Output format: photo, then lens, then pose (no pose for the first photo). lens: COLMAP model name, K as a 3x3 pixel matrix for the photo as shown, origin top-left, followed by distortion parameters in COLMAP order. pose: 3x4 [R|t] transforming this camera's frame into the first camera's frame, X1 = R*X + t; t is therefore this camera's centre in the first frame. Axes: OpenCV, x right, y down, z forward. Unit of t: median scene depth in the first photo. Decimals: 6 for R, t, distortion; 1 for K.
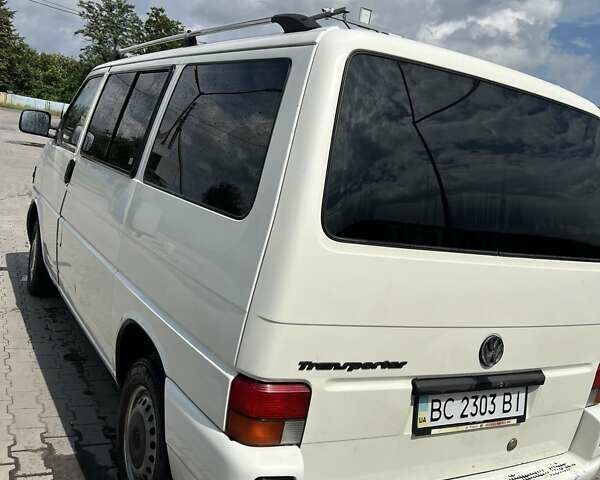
lens RADIAL K [[597.1, 0, 292.1], [0, 597.1, 233.3], [0, 0, 1]] dist [0.124314, -0.248018]
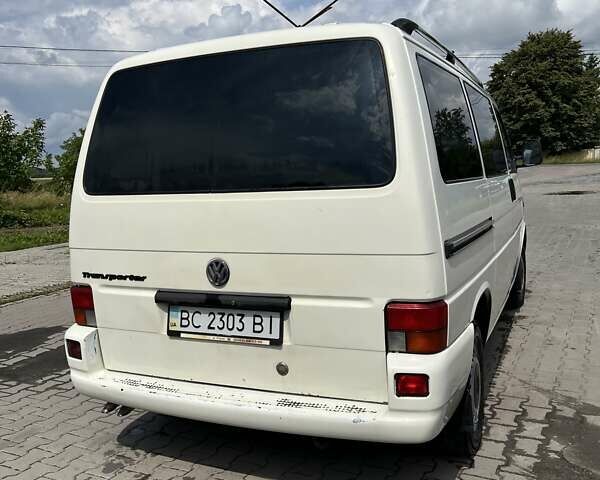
lens RADIAL K [[597.1, 0, 292.1], [0, 597.1, 233.3], [0, 0, 1]] dist [0.124314, -0.248018]
pose [[0.551527, -0.095736, -0.828645, 1.387998], [0.032210, 0.995096, -0.093528, 0.231167], [0.833535, 0.024892, 0.551906, 0.468490]]
